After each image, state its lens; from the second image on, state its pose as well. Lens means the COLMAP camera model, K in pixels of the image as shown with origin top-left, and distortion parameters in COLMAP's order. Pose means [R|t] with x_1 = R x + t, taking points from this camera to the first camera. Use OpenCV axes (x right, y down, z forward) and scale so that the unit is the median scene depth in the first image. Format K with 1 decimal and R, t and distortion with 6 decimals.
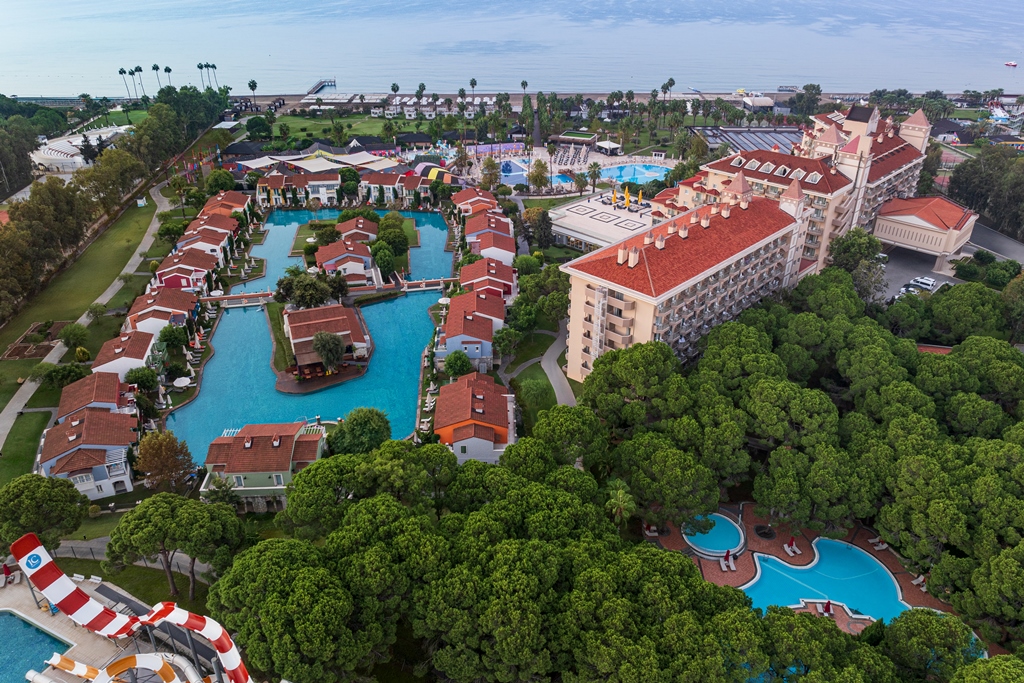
lens RADIAL K [[775.4, 0, 513.7], [0, 775.4, 309.0], [0, 0, 1]] dist [-0.076005, 0.057422]
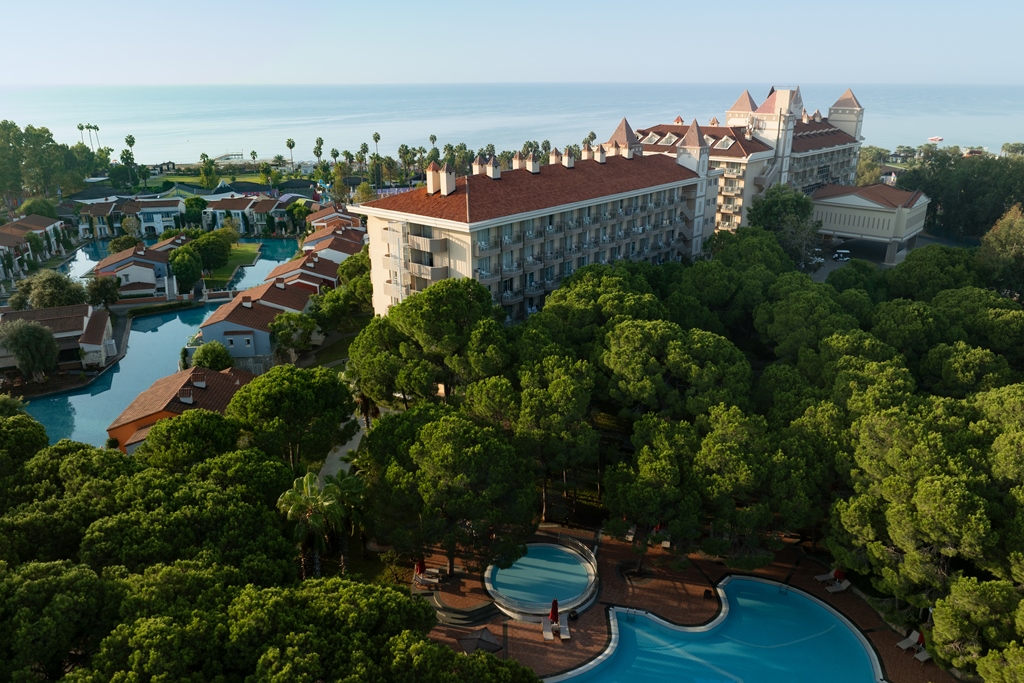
lens RADIAL K [[775.4, 0, 513.7], [0, 775.4, 309.0], [0, 0, 1]] dist [-0.076005, 0.057422]
pose [[0.998293, -0.027475, 0.051546, 0.189250], [0.034648, 0.988987, -0.143893, 0.157052], [-0.047025, 0.145433, 0.988250, 0.366003]]
